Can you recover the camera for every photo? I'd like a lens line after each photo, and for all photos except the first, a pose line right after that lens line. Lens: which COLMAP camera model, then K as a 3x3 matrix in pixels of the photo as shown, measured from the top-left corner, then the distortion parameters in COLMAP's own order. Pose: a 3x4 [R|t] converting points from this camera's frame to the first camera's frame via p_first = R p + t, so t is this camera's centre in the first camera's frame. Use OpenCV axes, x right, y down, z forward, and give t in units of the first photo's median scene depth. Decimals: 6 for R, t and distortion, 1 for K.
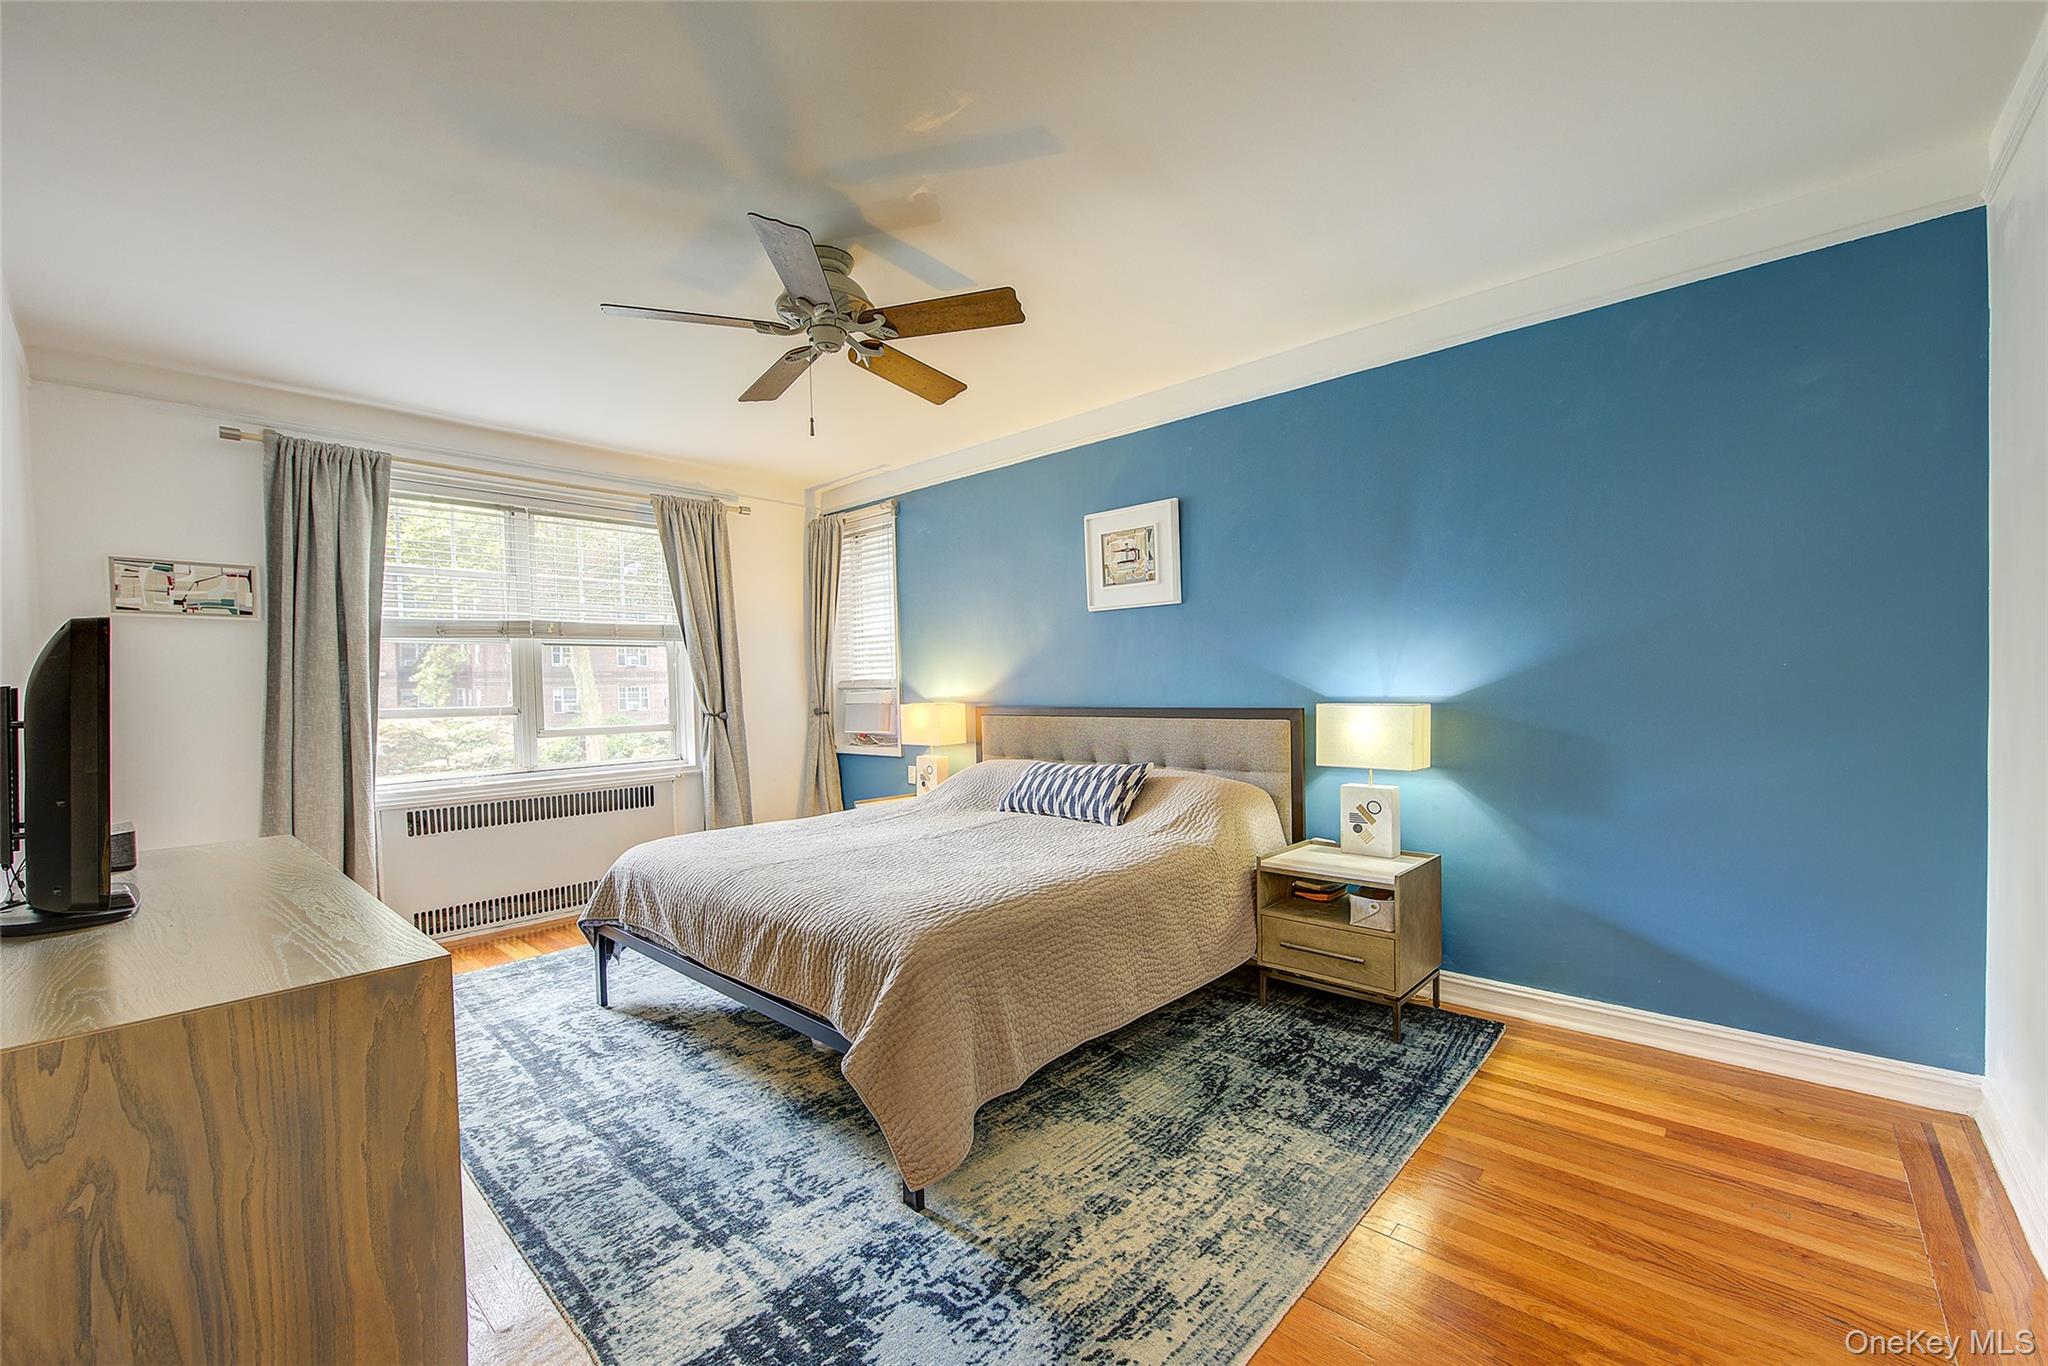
lens RADIAL K [[823.8, 0, 1038.0], [0, 823.8, 705.8], [0, 0, 1]] dist [0.001776, -0.004090]
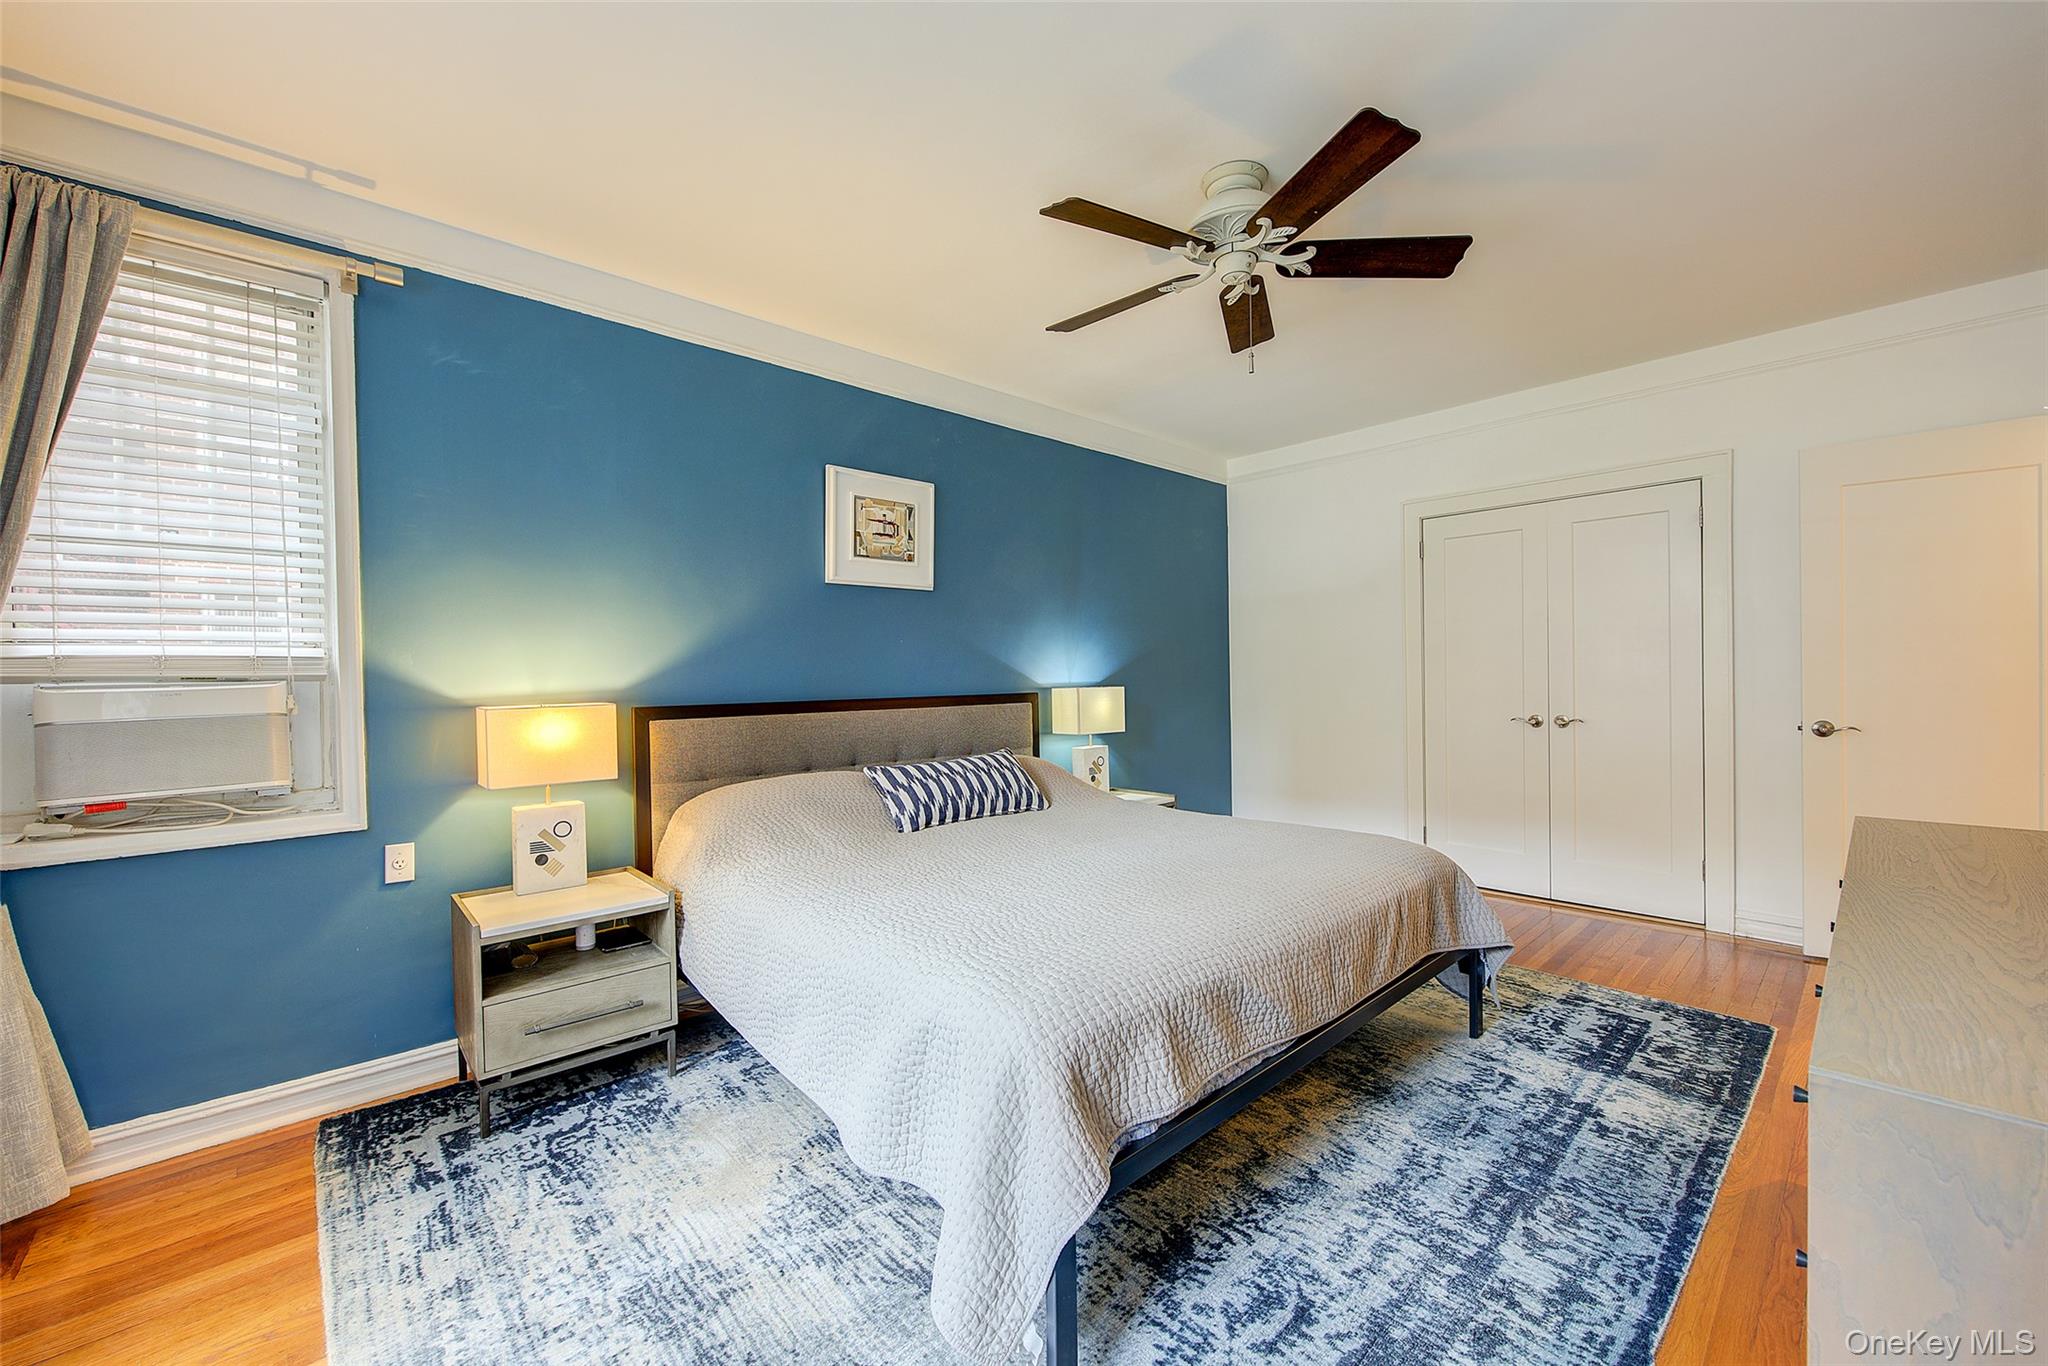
lens RADIAL K [[827.1, 0, 1021.6], [0, 827.1, 678.9], [0, 0, 1]] dist [0.001287, -0.003526]
pose [[0.078023, 0.011043, 0.996890, -0.901370], [0.038116, 0.999175, -0.014051, -0.000578], [-0.996223, 0.039093, 0.077537, 0.917718]]
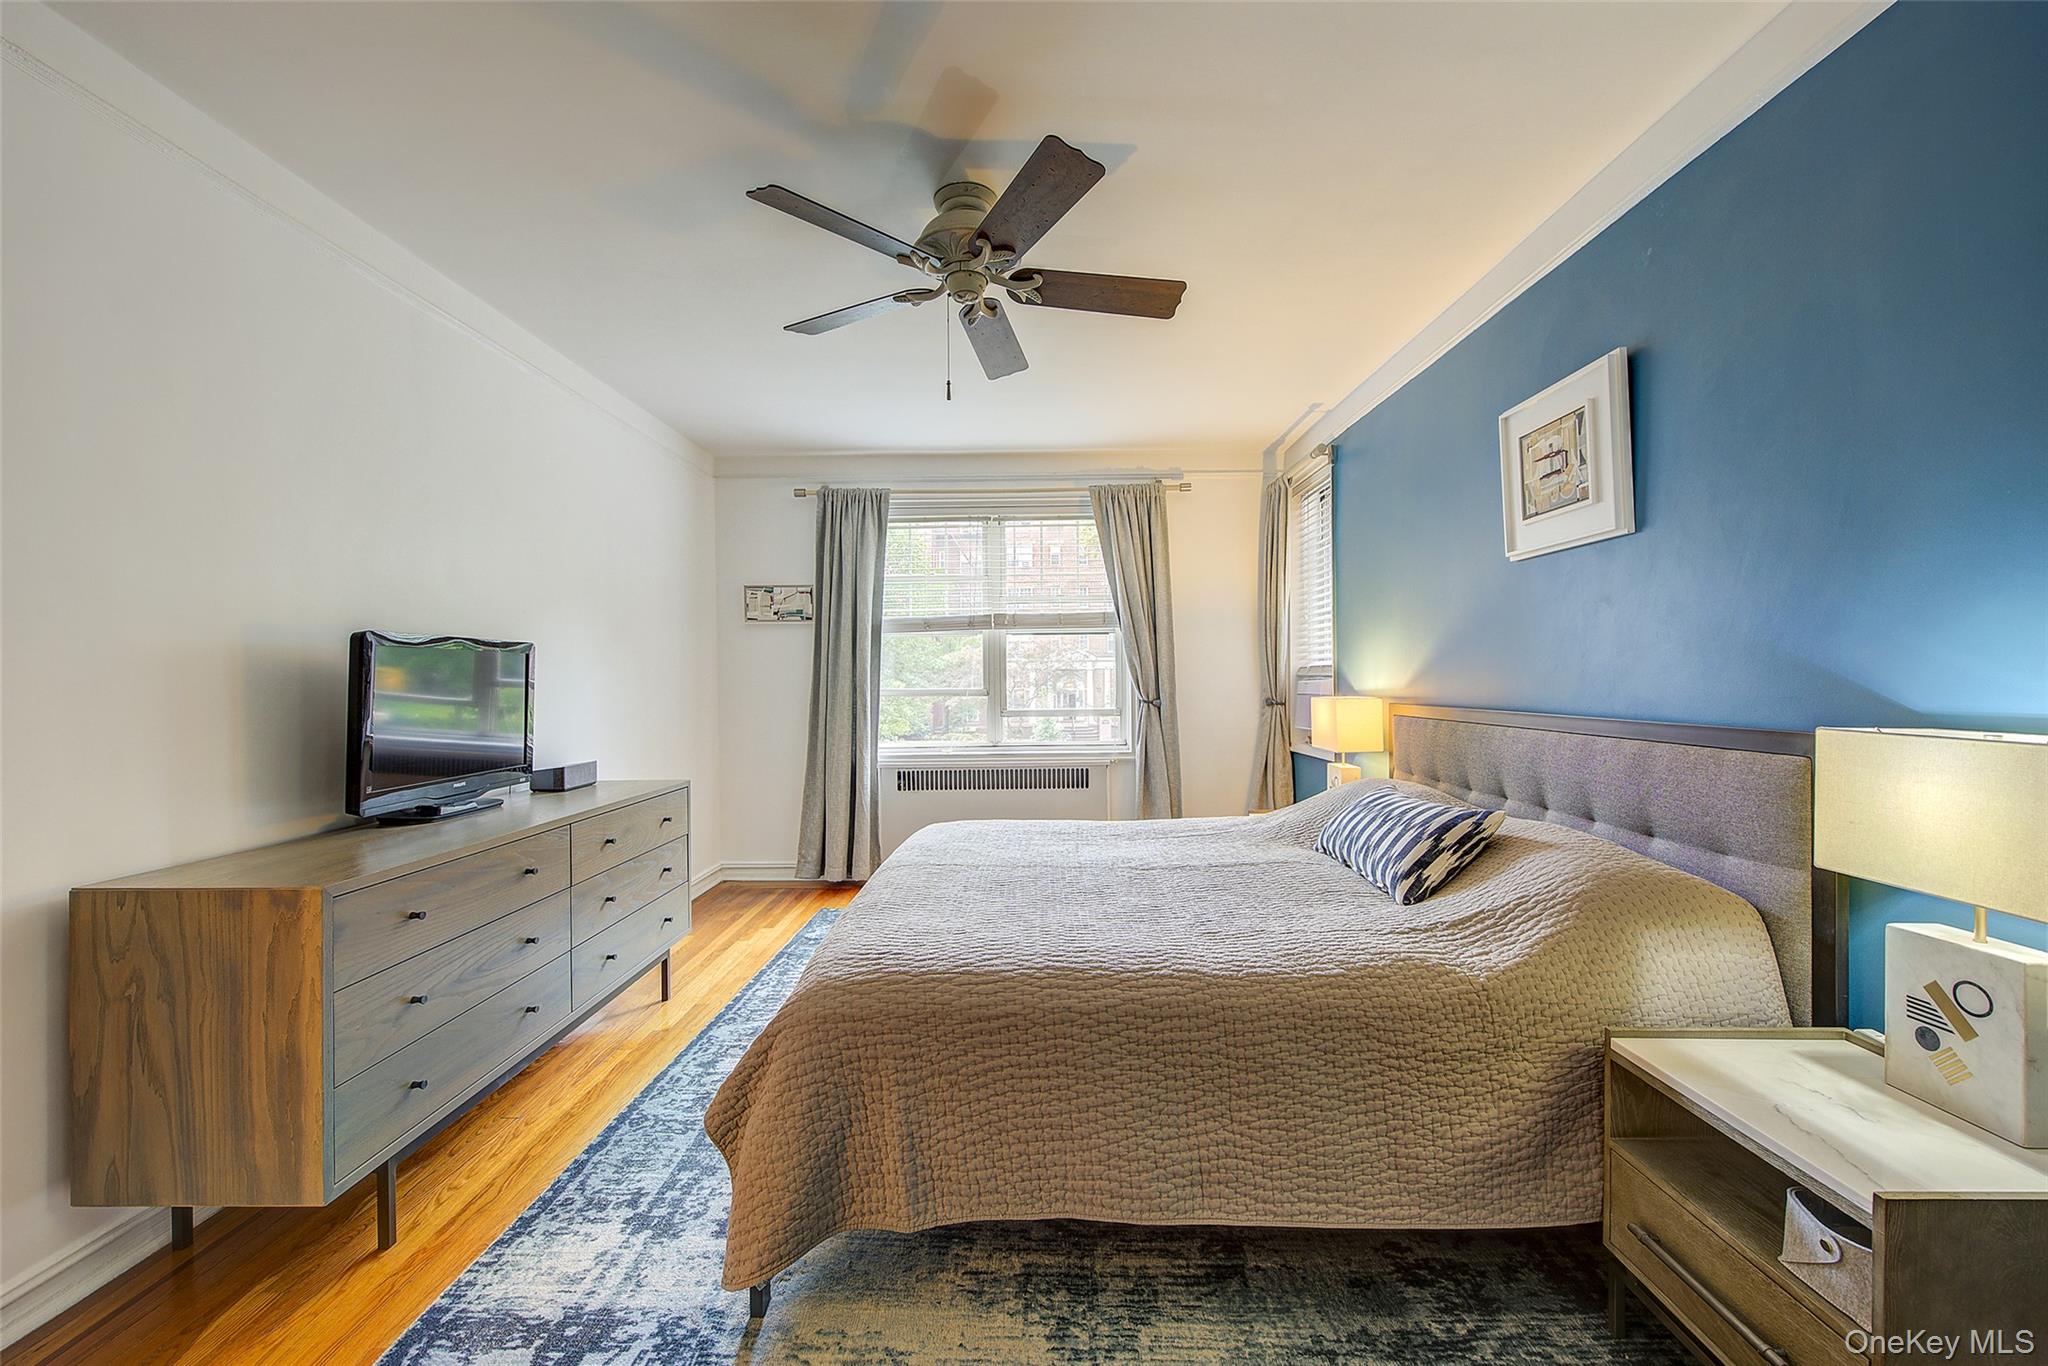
lens RADIAL K [[827.1, 0, 1021.6], [0, 827.1, 678.9], [0, 0, 1]] dist [0.001287, -0.003526]
pose [[0.662409, 0.013791, -0.749015, 0.358537], [-0.022944, 0.999735, -0.001883, -0.016329], [0.748791, 0.018433, 0.662550, 0.357326]]
